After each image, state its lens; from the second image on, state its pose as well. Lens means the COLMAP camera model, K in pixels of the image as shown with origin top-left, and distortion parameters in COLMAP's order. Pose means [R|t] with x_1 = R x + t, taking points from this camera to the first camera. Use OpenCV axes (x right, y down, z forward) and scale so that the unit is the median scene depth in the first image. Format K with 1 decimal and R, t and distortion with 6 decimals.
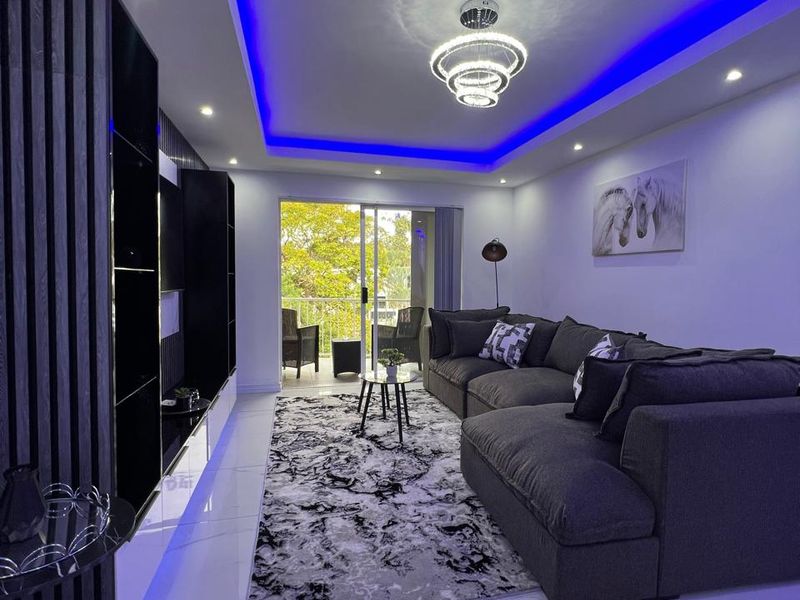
lens RADIAL K [[453.7, 0, 403.1], [0, 453.7, 297.3], [0, 0, 1]] dist [0.003967, -0.005262]
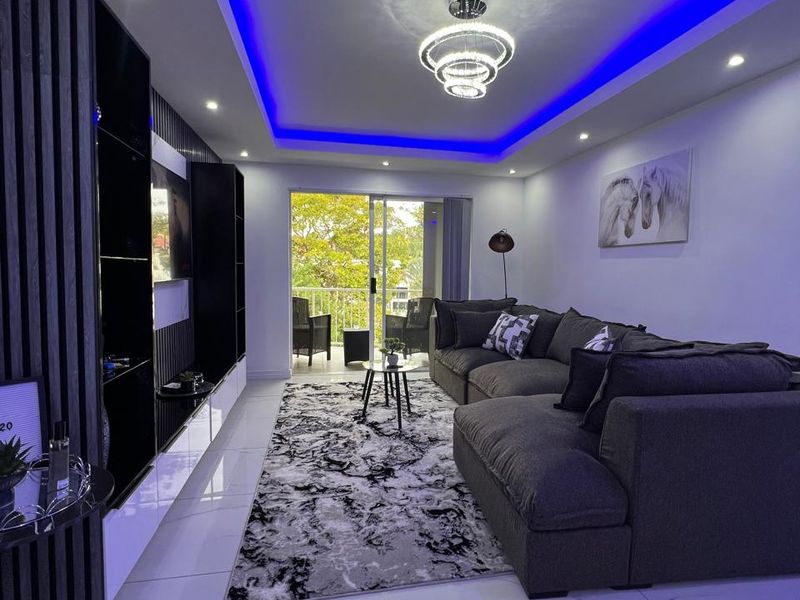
lens RADIAL K [[453.7, 0, 403.3], [0, 453.7, 298.3], [0, 0, 1]] dist [0.003967, -0.005262]
pose [[0.998397, 0.009253, -0.055832, 0.062508], [-0.008022, 0.999721, 0.022238, 0.001920], [0.056022, -0.021755, 0.998193, -0.014628]]
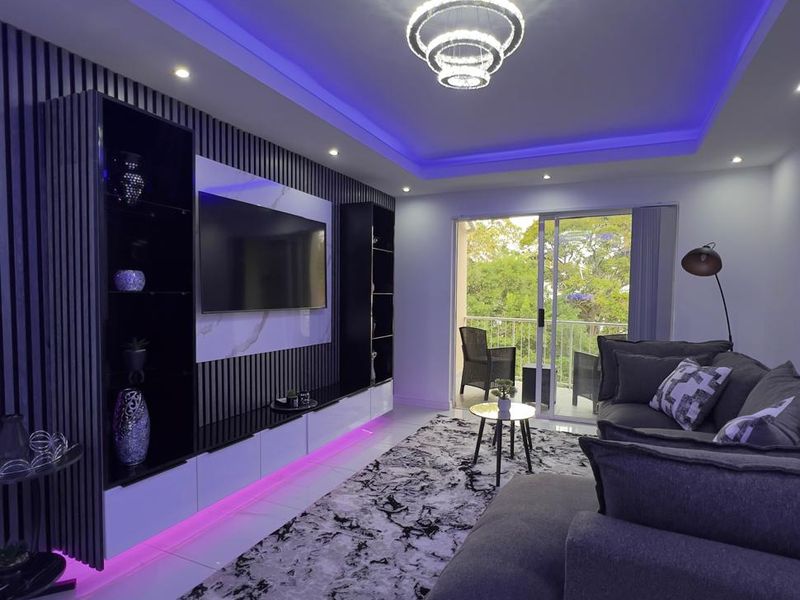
lens RADIAL K [[453.7, 0, 406.3], [0, 453.7, 315.4], [0, 0, 1]] dist [0.003967, -0.005262]
pose [[0.765119, 0.030582, -0.643162, 0.448552], [-0.031029, 0.999462, 0.010610, -0.015372], [0.643141, 0.011839, 0.765656, 0.233264]]
